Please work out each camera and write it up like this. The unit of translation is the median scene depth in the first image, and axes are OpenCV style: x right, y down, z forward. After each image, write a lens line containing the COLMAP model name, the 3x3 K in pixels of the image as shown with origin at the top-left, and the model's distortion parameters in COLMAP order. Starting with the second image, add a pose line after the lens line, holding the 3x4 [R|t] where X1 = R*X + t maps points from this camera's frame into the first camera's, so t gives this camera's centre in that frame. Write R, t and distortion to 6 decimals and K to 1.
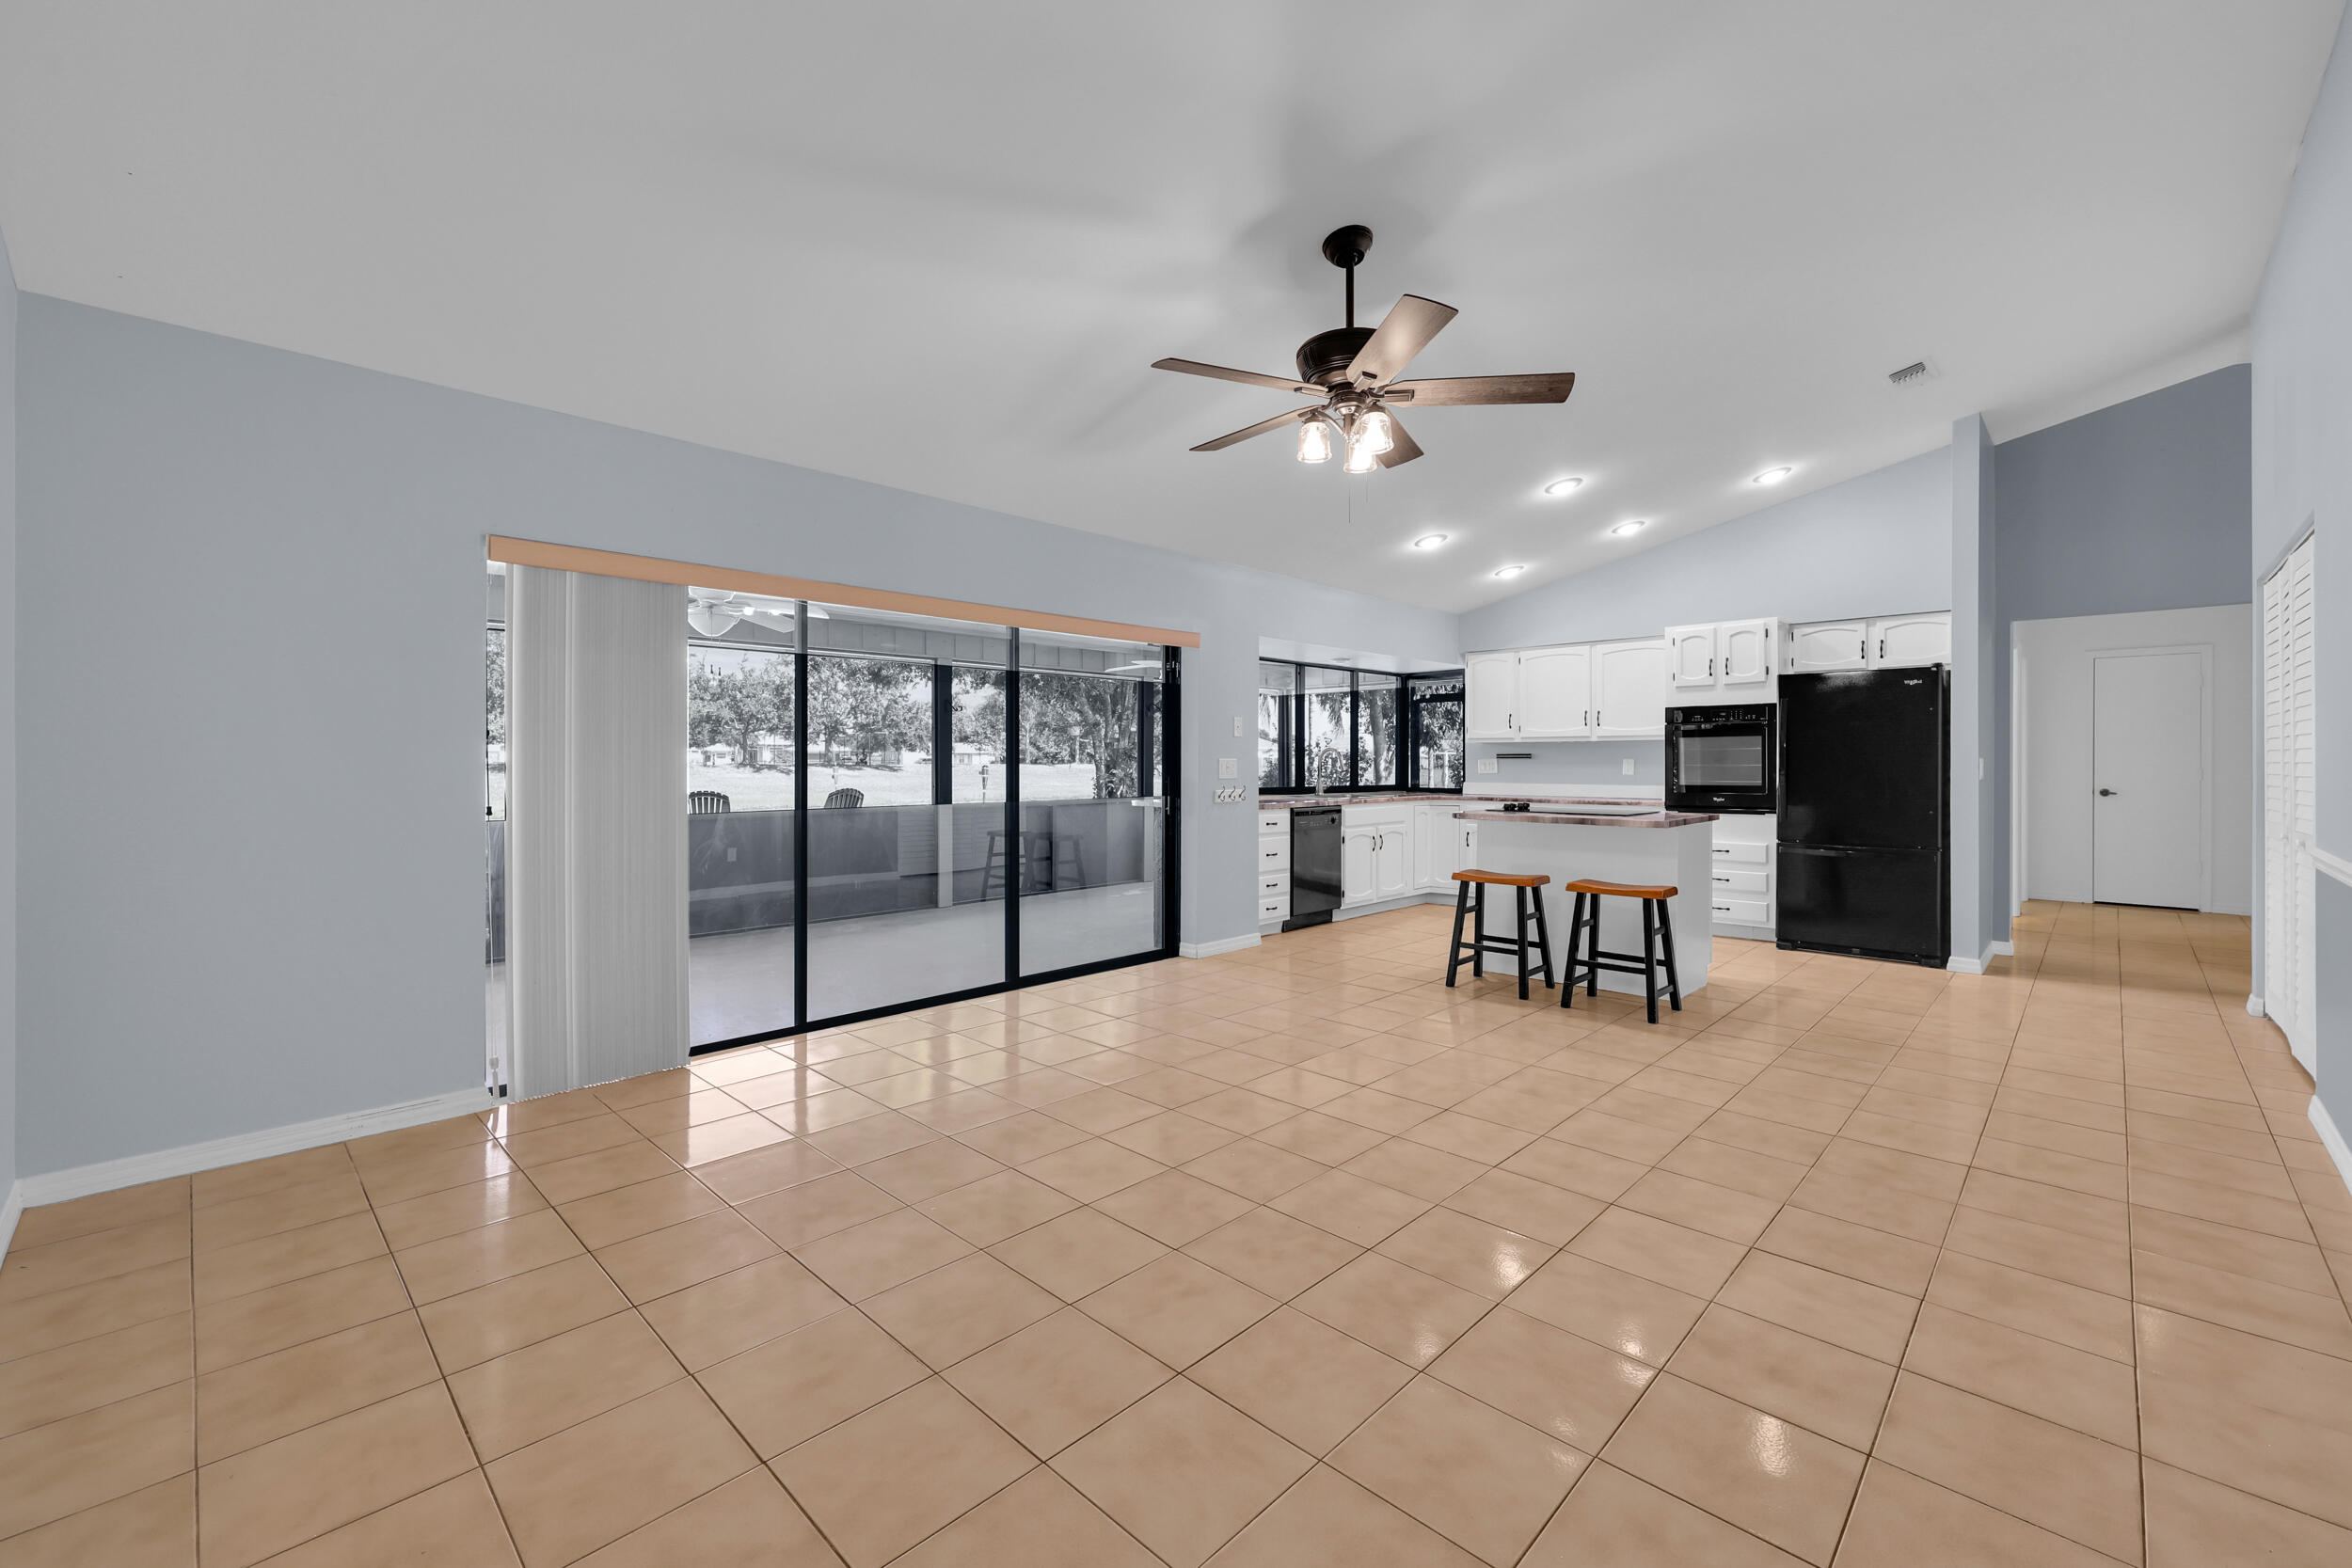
lens RADIAL K [[955.7, 0, 1171.0], [0, 955.7, 769.6], [0, 0, 1]] dist [0.000025, 0.000007]
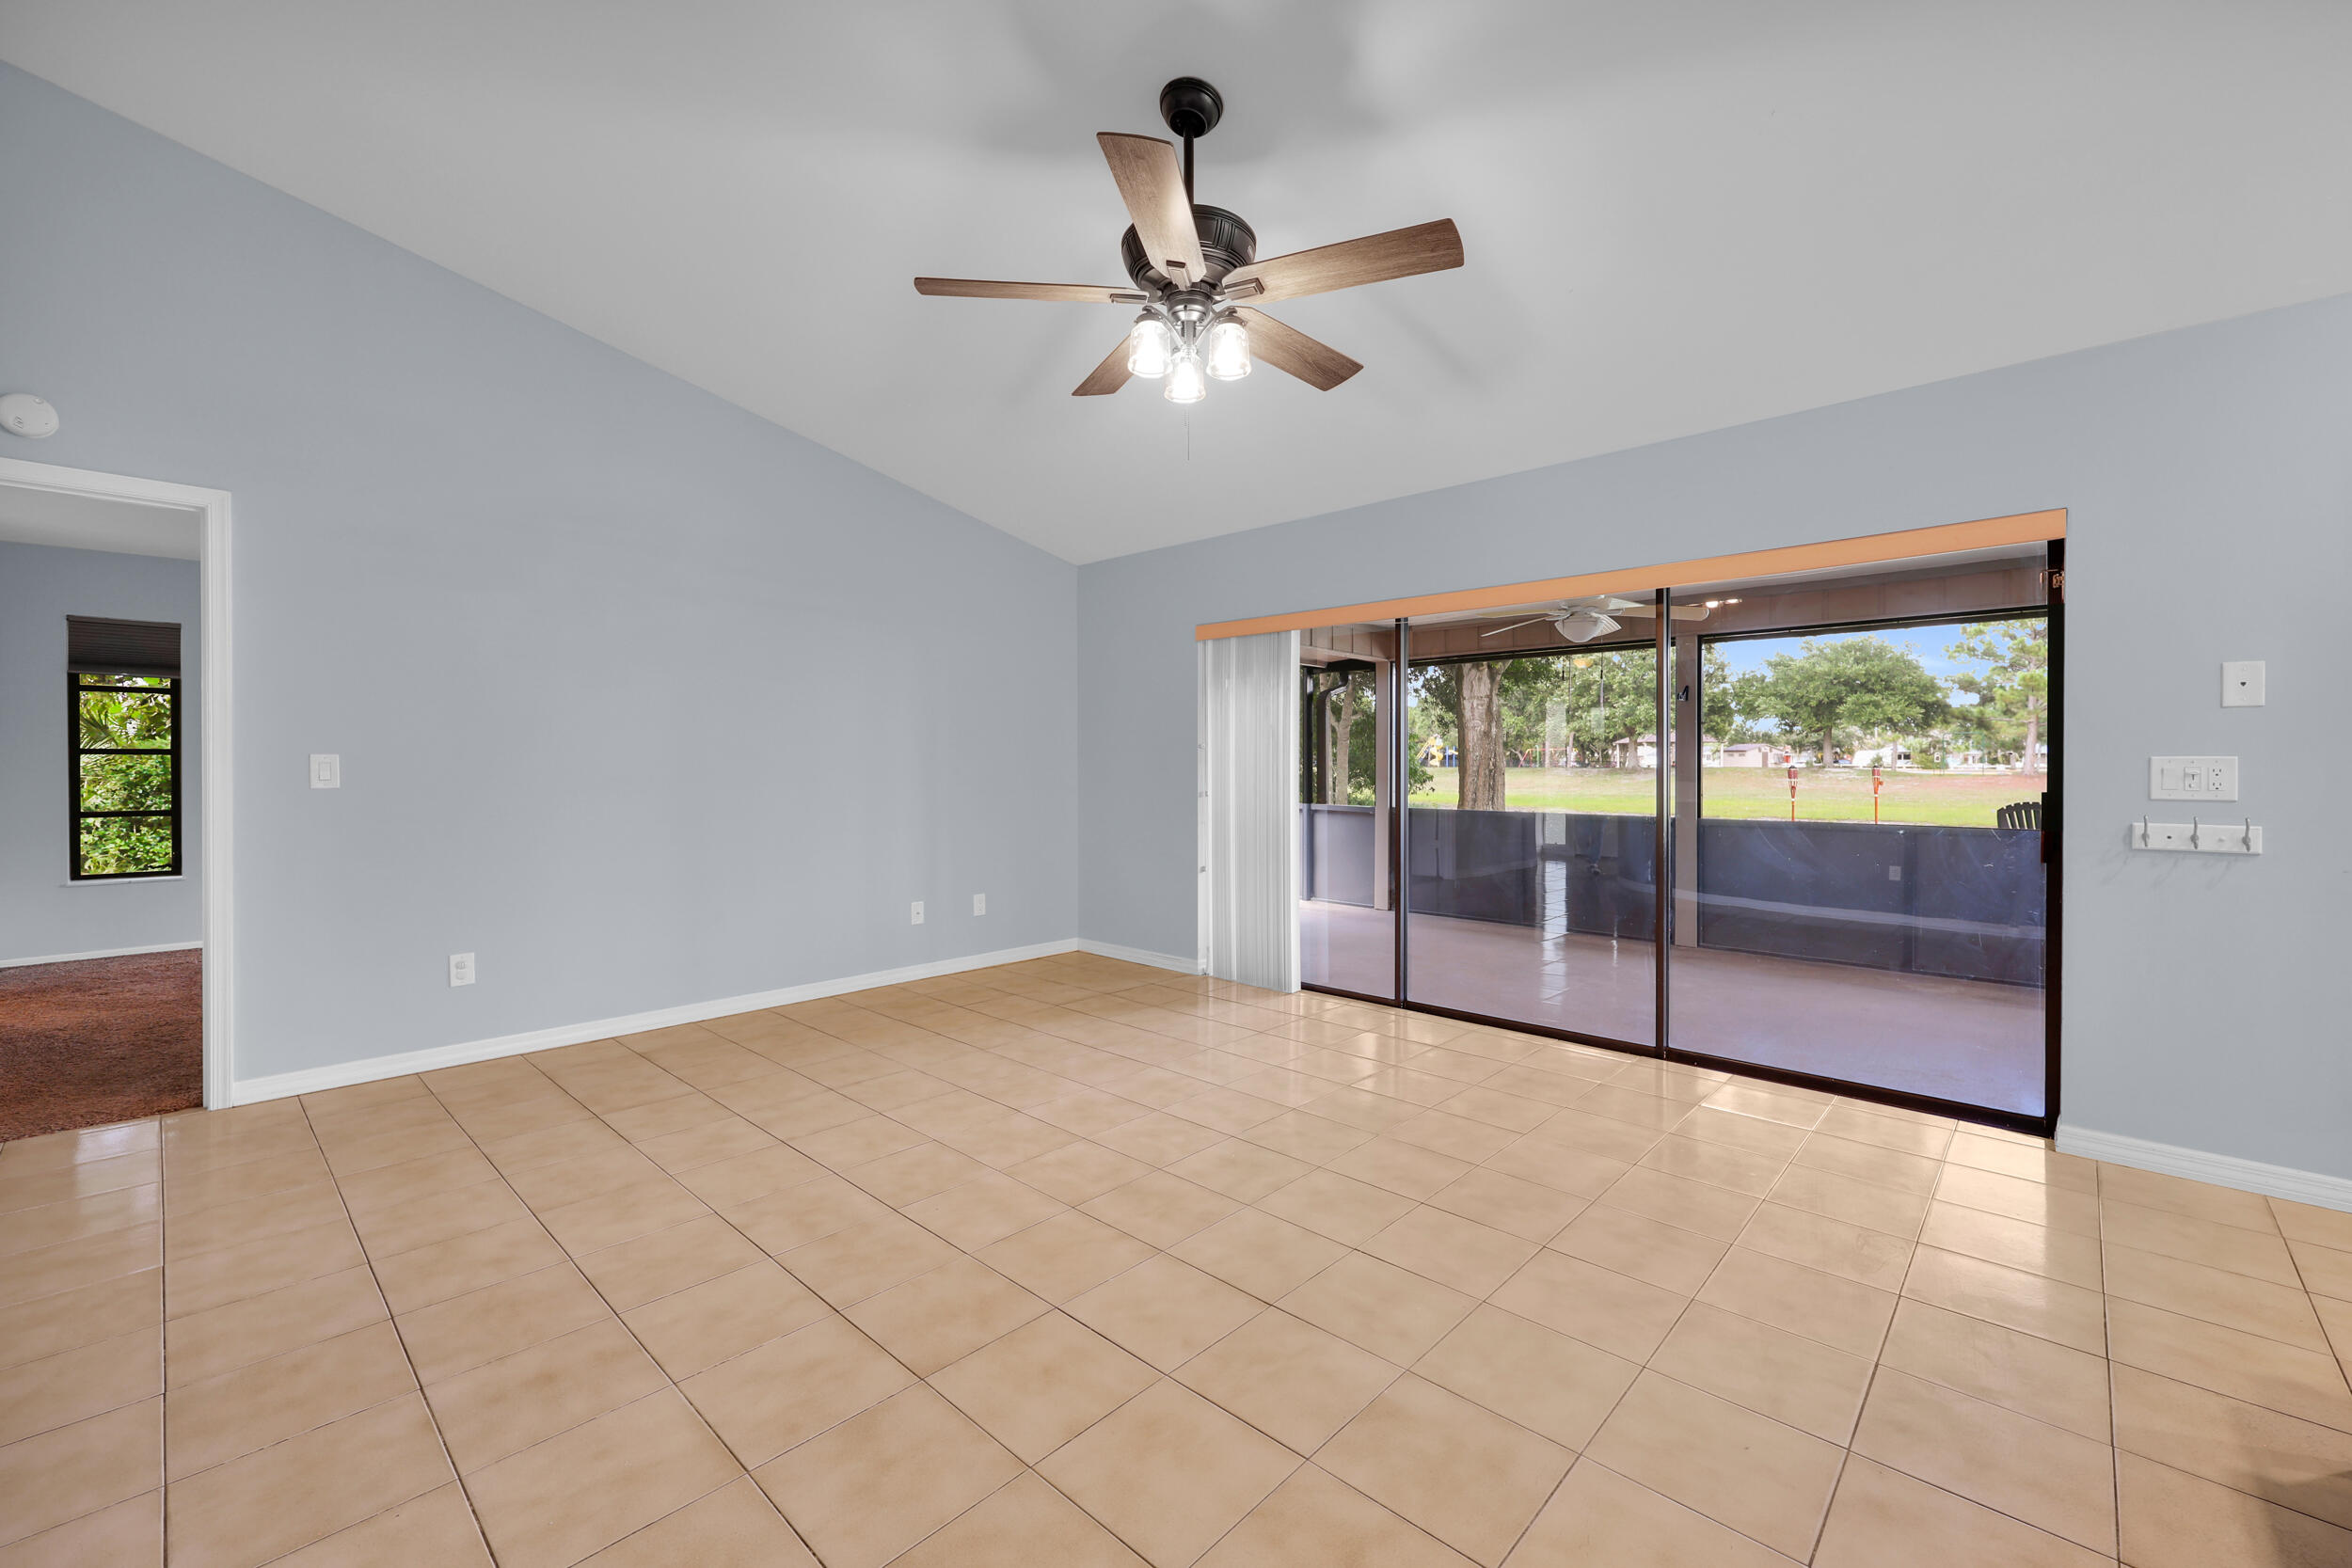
lens RADIAL K [[955.7, 0, 1171.0], [0, 955.7, 769.6], [0, 0, 1]] dist [0.000025, 0.000007]
pose [[0.020164, 0.006291, -0.999777, 0.608516], [-0.011336, 0.999917, 0.006063, -0.003023], [0.999732, 0.011211, 0.020234, 0.605231]]
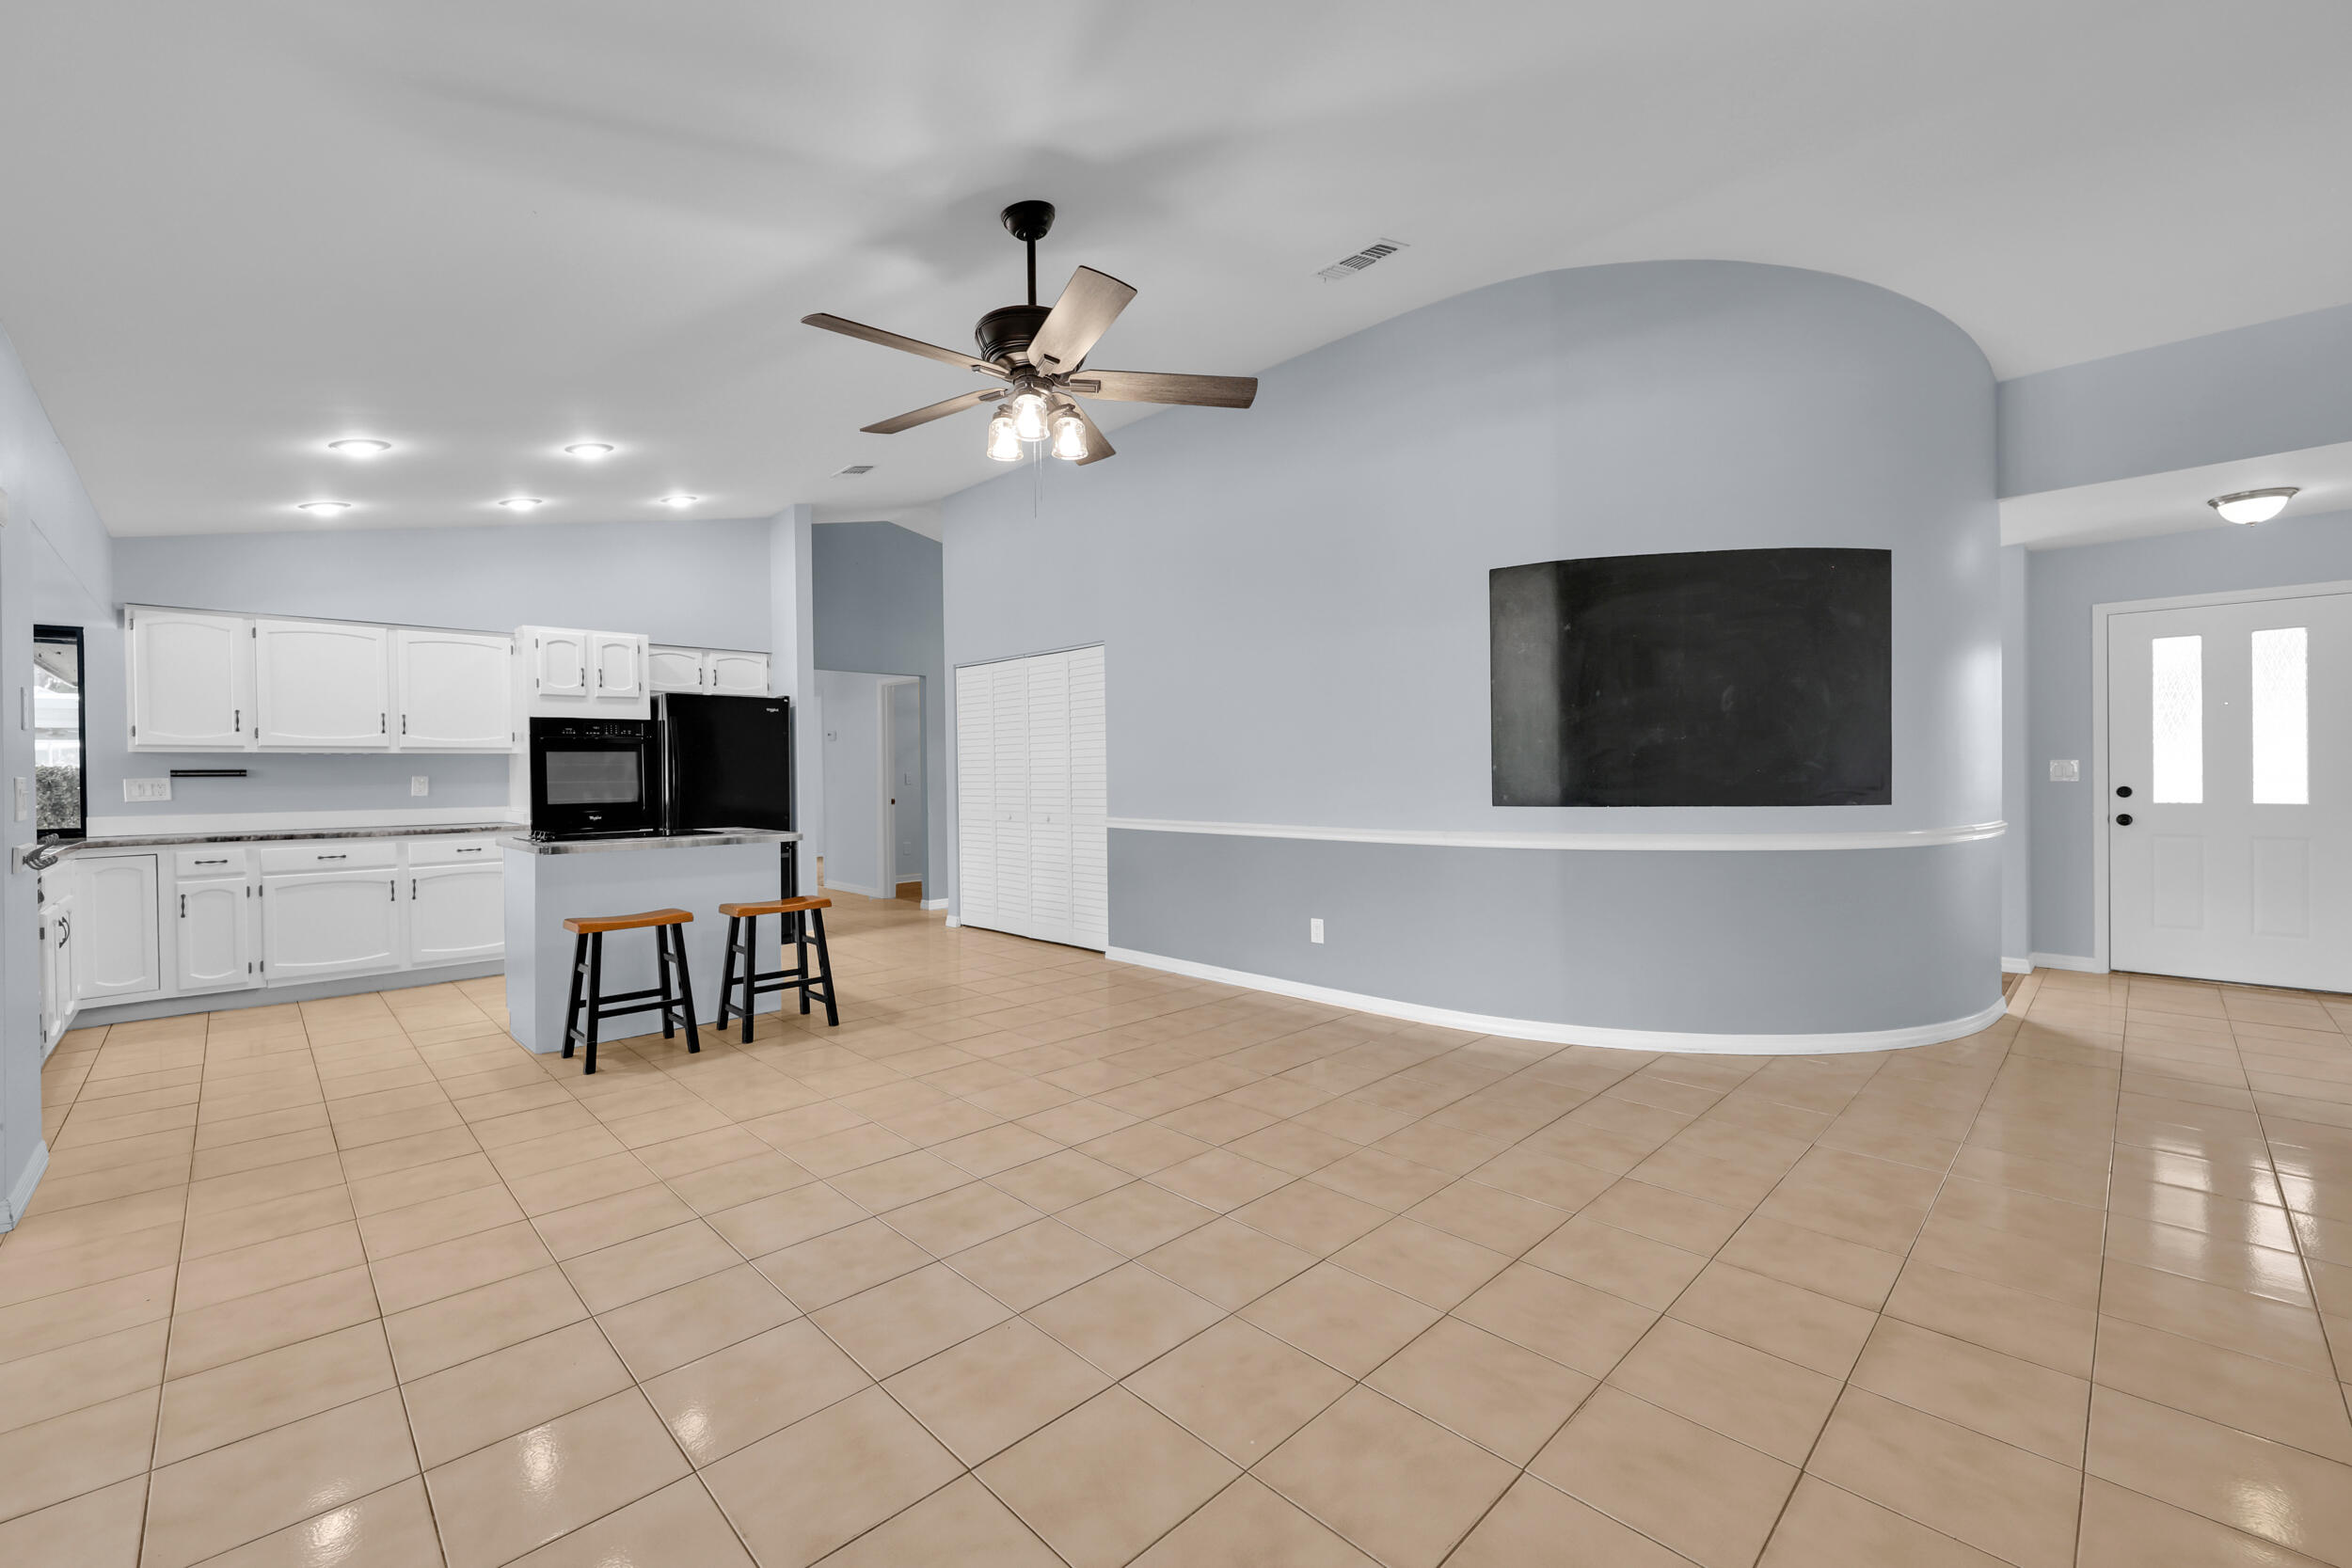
lens RADIAL K [[961.7, 0, 1171.2], [0, 961.7, 775.5], [0, 0, 1]] dist [-0.003156, -0.000881]
pose [[0.021737, -0.002781, 0.999760, -0.469700], [0.018494, 0.999826, 0.002379, -0.003357], [-0.999593, 0.018438, 0.021784, 0.530754]]
